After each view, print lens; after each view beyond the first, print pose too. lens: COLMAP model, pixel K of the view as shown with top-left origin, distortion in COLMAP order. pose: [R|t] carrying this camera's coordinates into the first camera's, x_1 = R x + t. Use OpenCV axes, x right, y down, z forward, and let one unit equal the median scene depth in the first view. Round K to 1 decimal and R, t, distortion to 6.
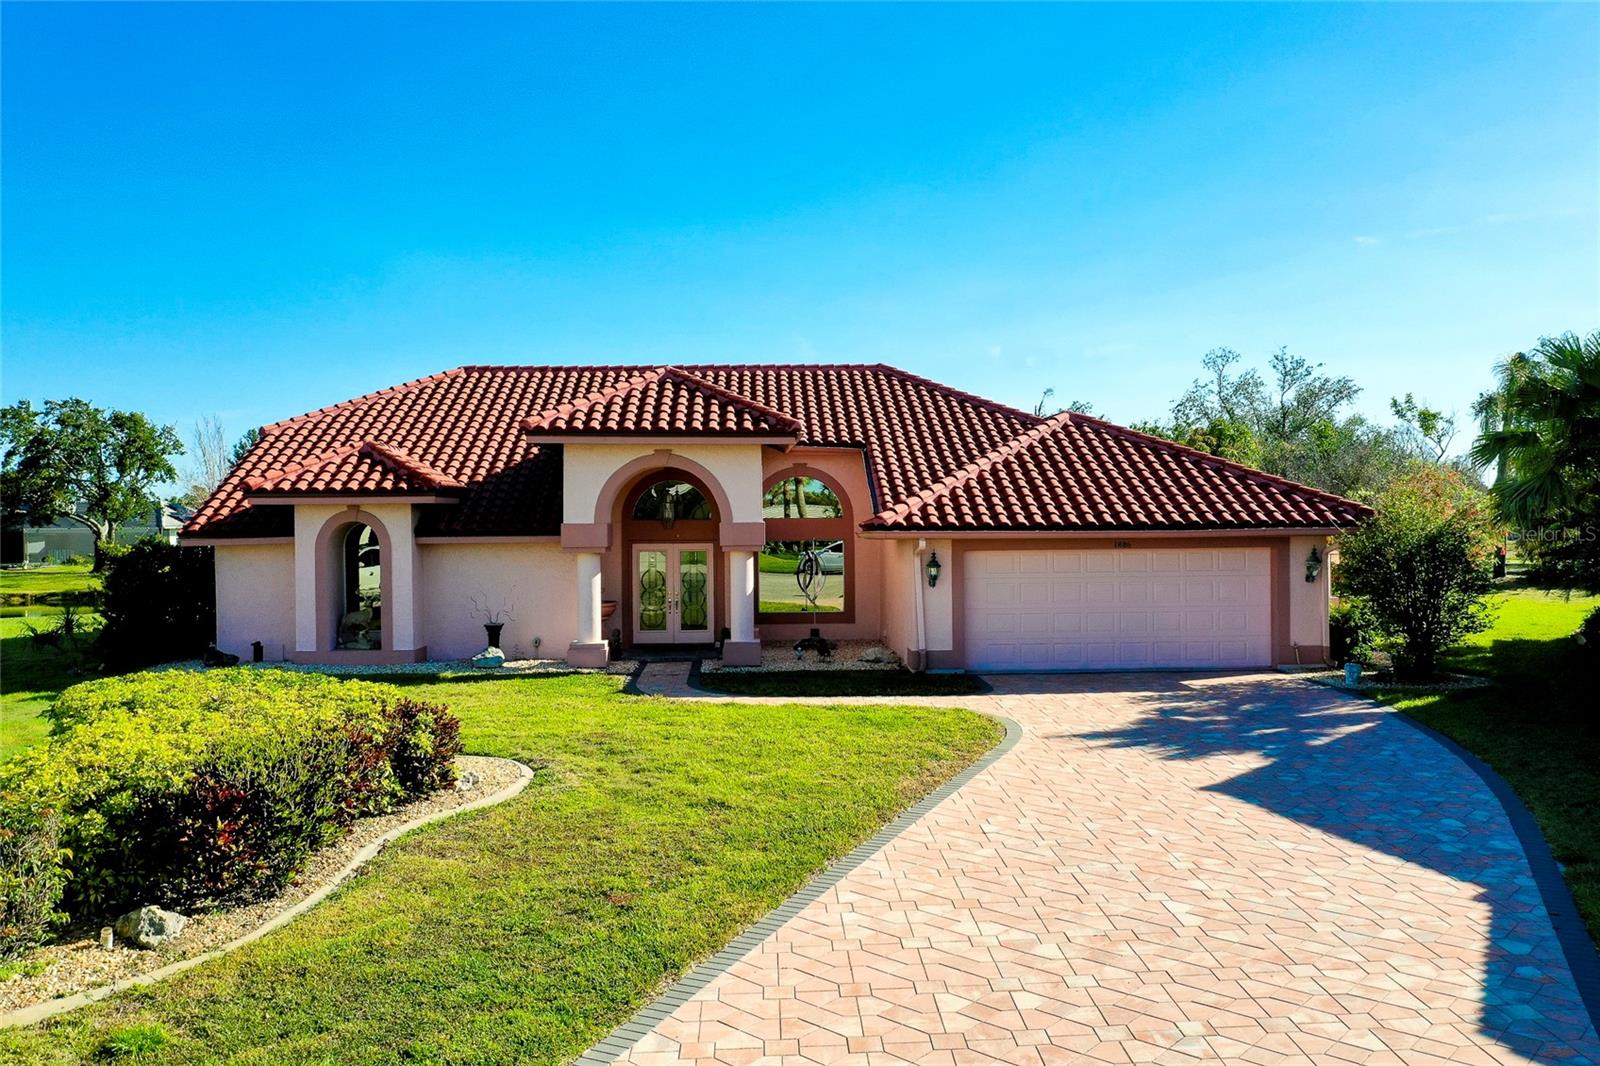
lens RADIAL K [[1275.1, 0, 800.0], [0, 1275.1, 533.0], [0, 0, 1]] dist [0.003134, -0.002753]
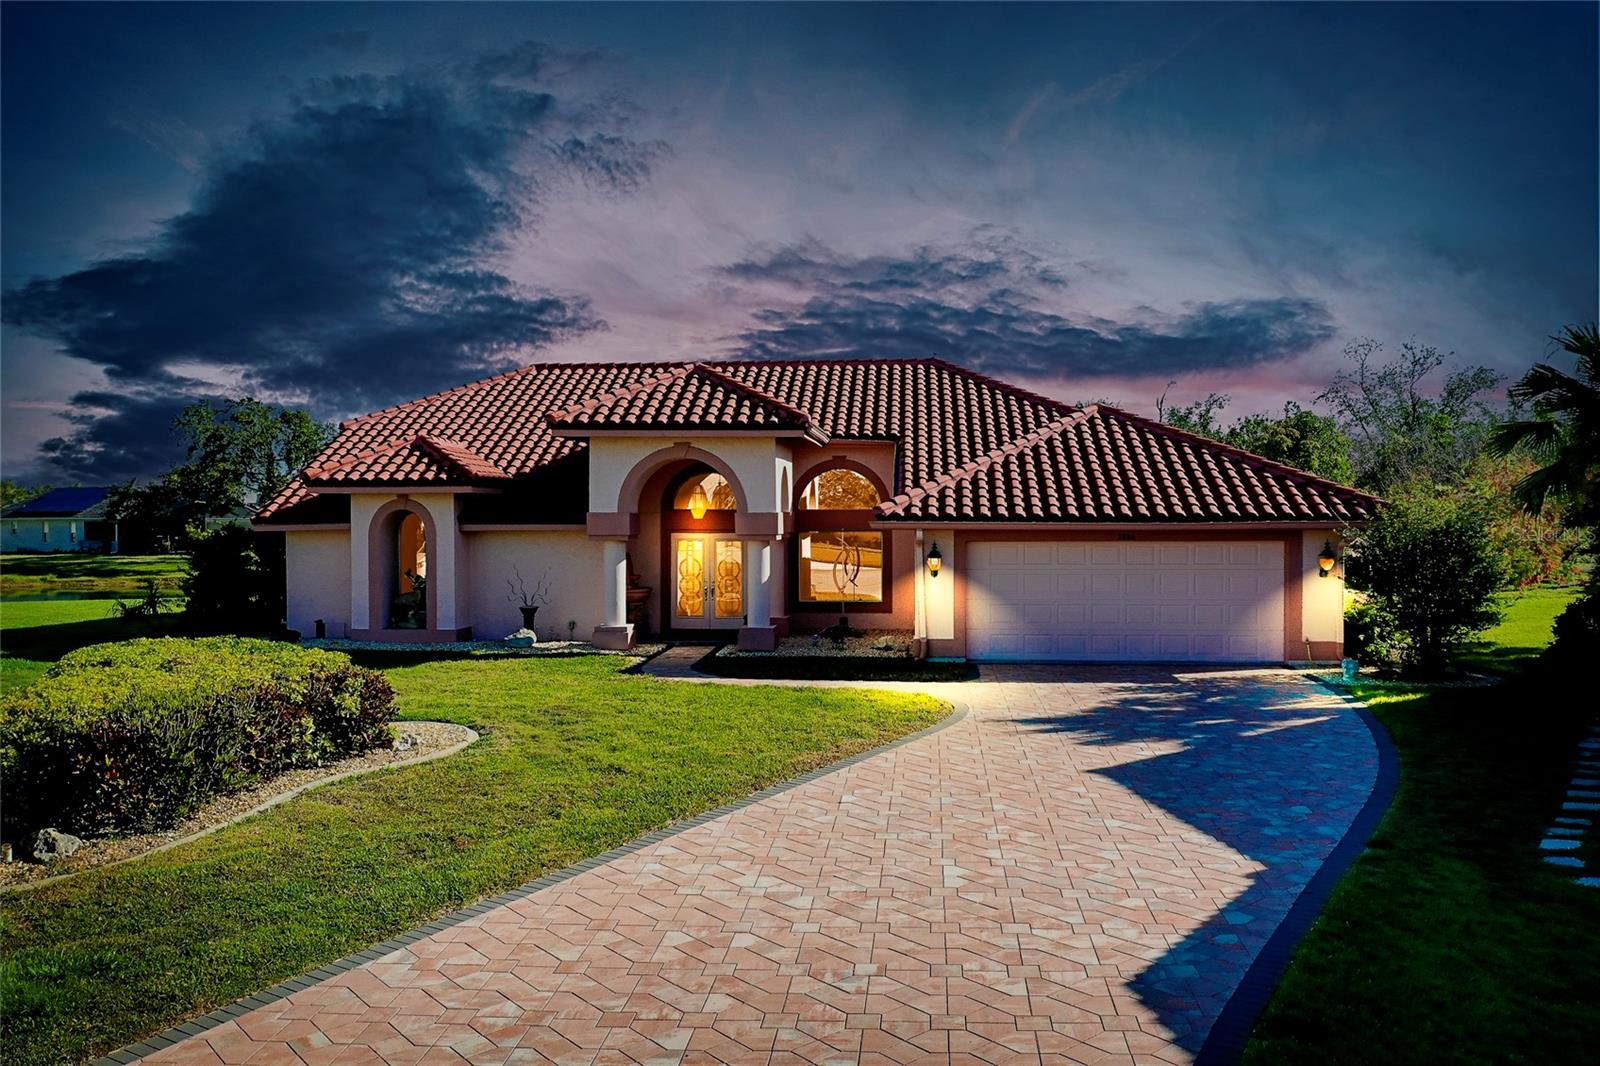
lens RADIAL K [[1285.2, 0, 800.0], [0, 1285.2, 533.0], [0, 0, 1]] dist [-0.000539, -0.001975]
pose [[0.990873, 0.008179, -0.134549, 0.132692], [-0.007693, 0.999962, 0.004138, 0.003833], [0.134578, -0.003065, 0.990898, -0.031756]]
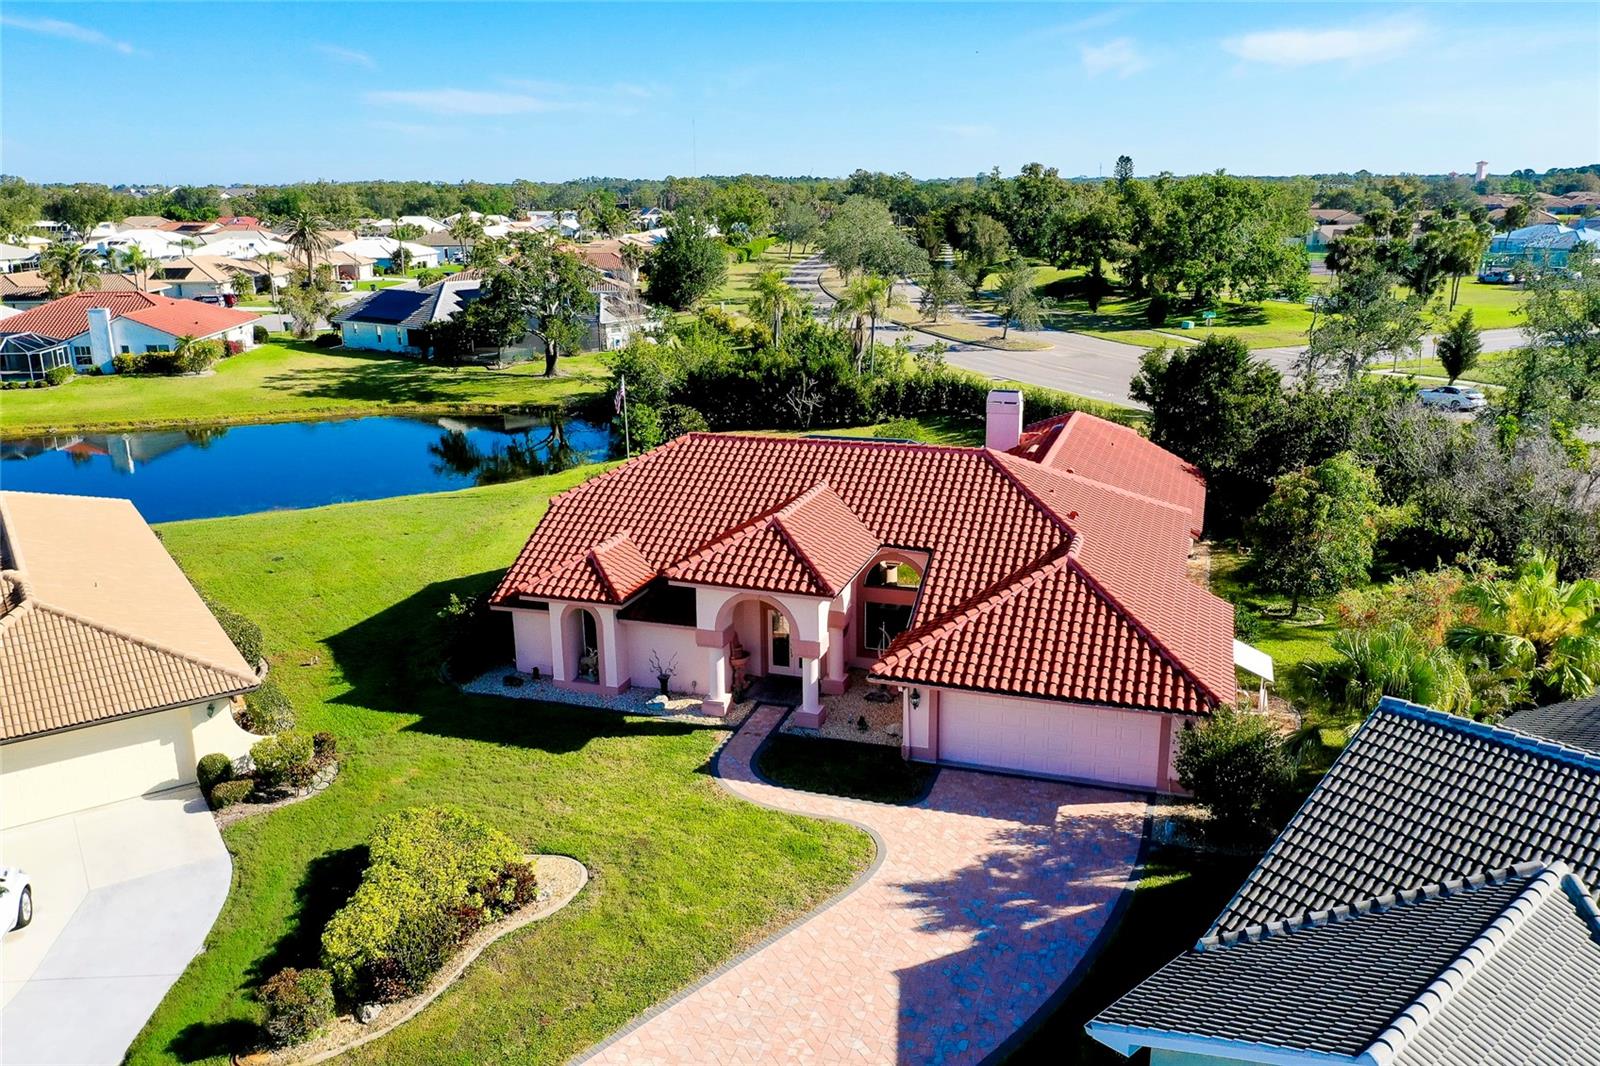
lens RADIAL K [[1253.9, 0, 800.0], [0, 1253.9, 533.0], [0, 0, 1]] dist [-0.002282, -0.000317]
pose [[0.937225, 0.092712, -0.336177, 0.442299], [-0.001168, 0.964841, 0.262831, -0.530131], [0.348725, -0.245939, 0.904381, -0.316416]]
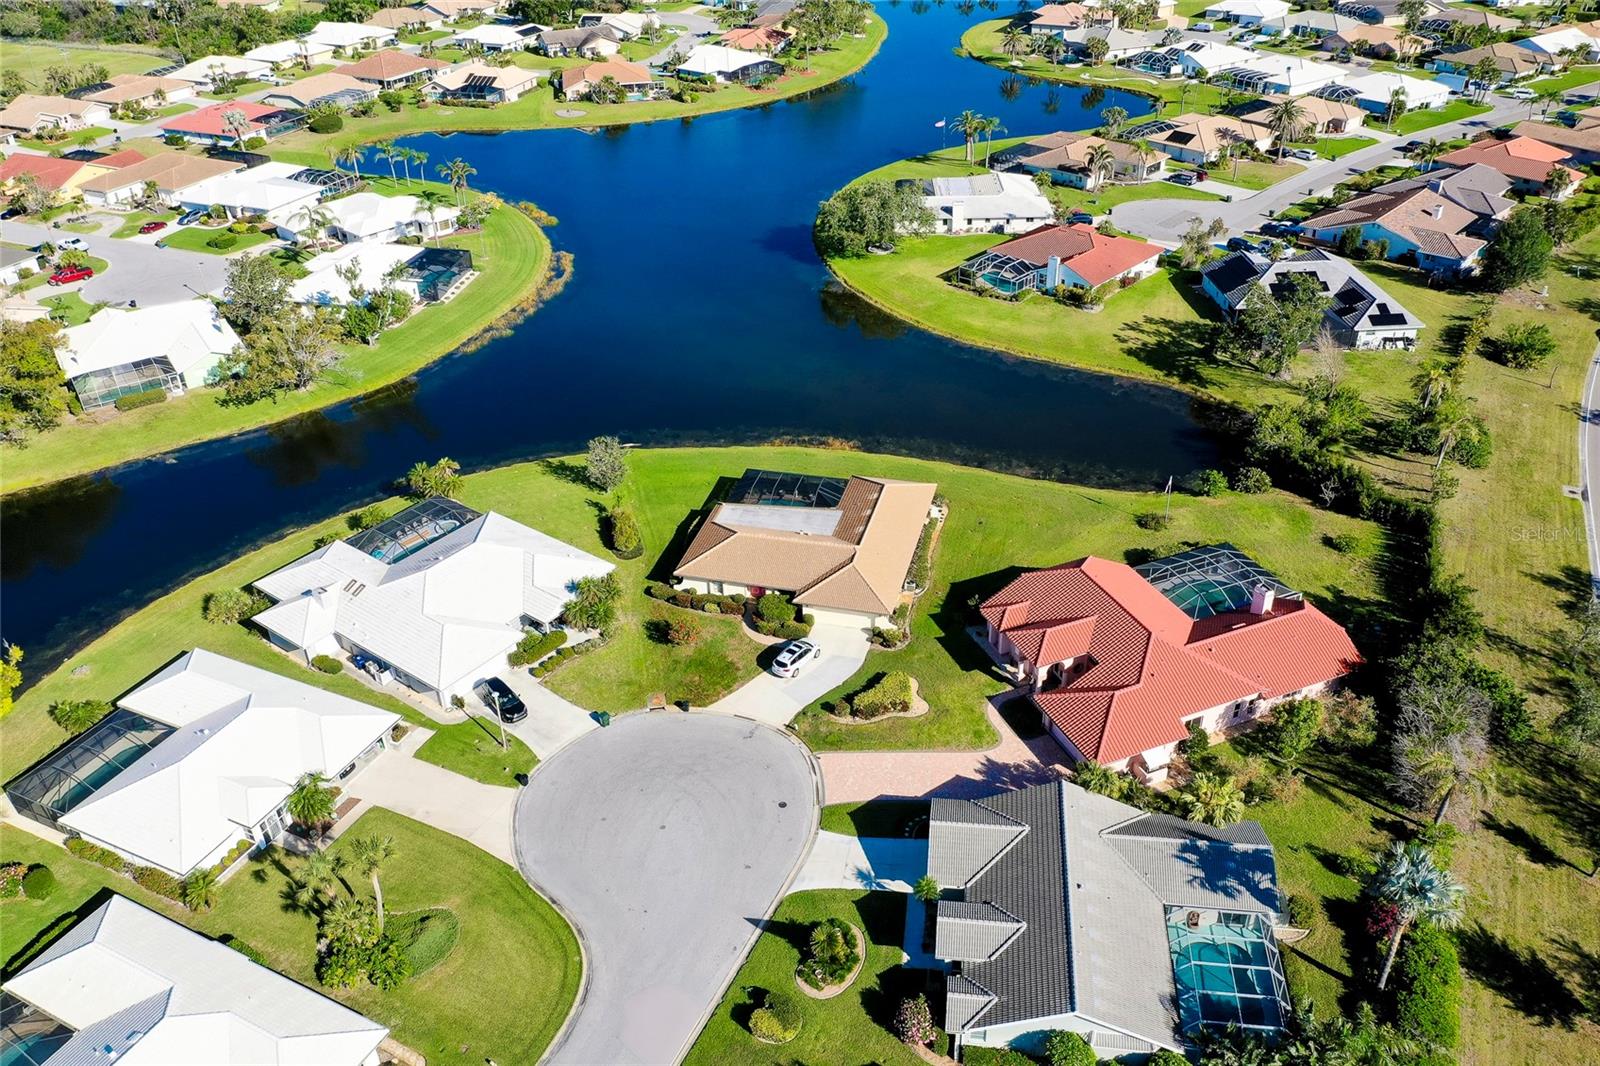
lens RADIAL K [[1253.9, 0, 800.0], [0, 1253.9, 533.0], [0, 0, 1]] dist [-0.002282, -0.000317]
pose [[0.343881, 0.493000, -0.799185, 2.973725], [0.017834, 0.847508, 0.530483, -2.809149], [0.938844, -0.196676, 0.282649, -0.925824]]
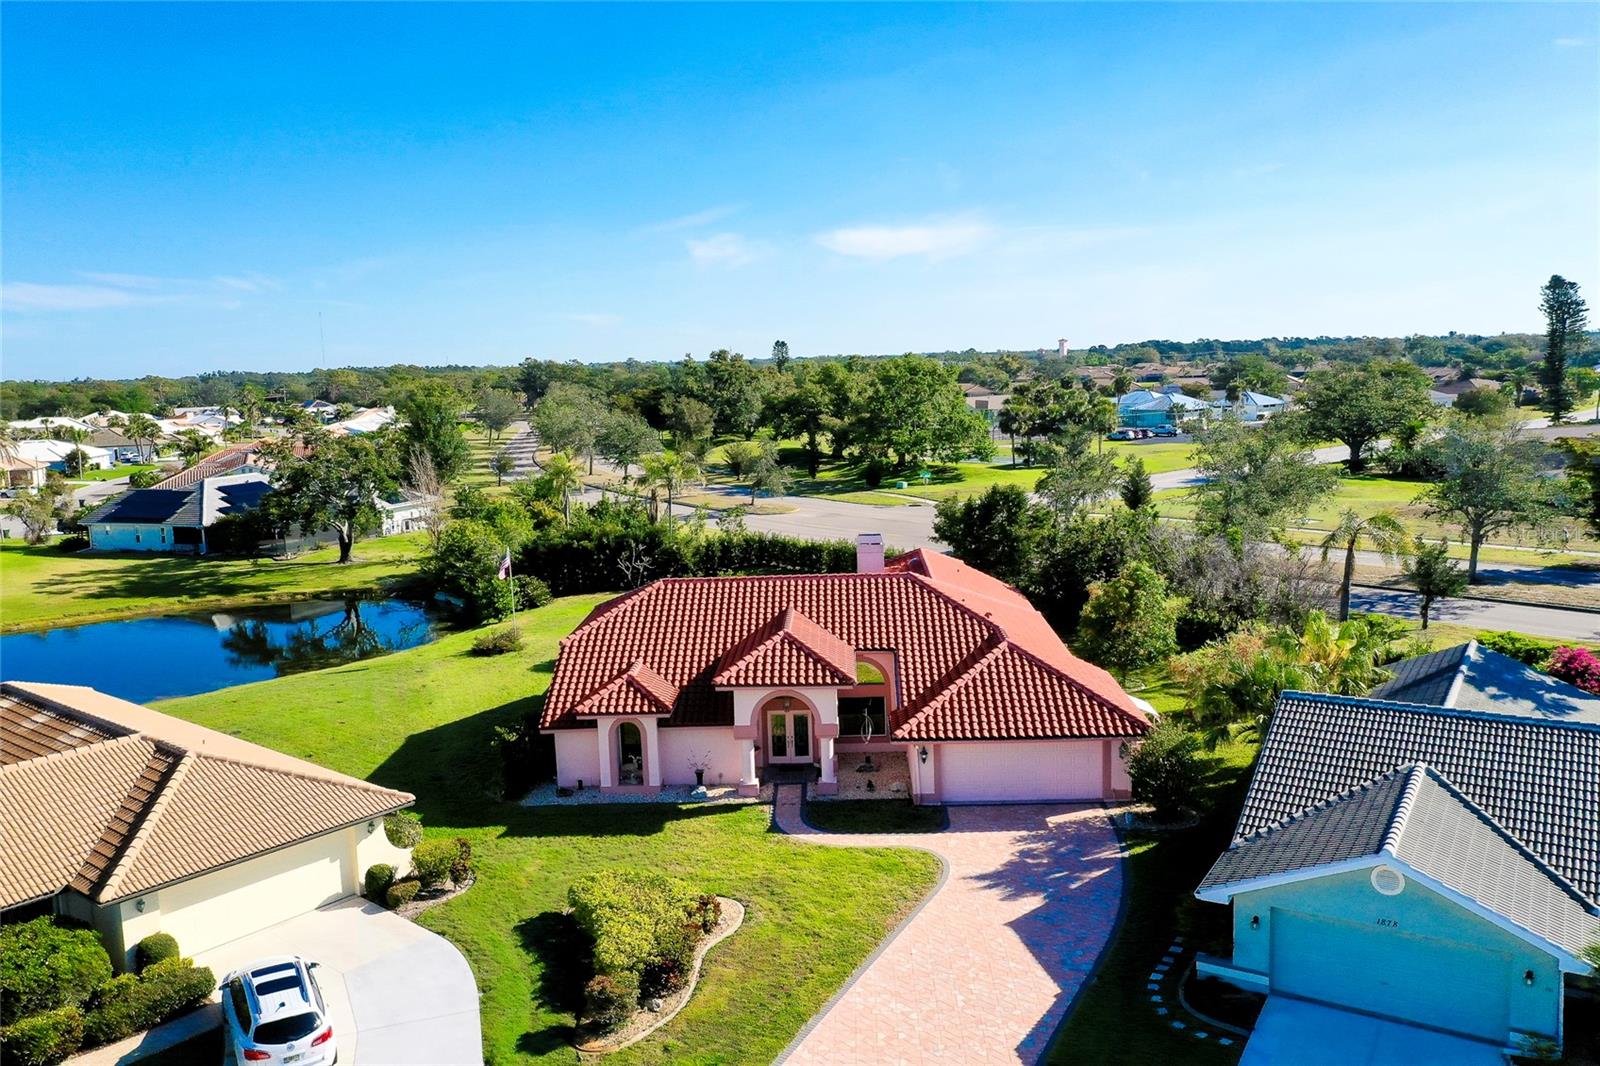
lens RADIAL K [[1253.9, 0, 800.0], [0, 1253.9, 533.0], [0, 0, 1]] dist [-0.002282, -0.000317]
pose [[0.996938, -0.014376, -0.076865, 0.065785], [0.024148, 0.991511, 0.127761, -0.548197], [0.074376, -0.129226, 0.988822, -0.857317]]
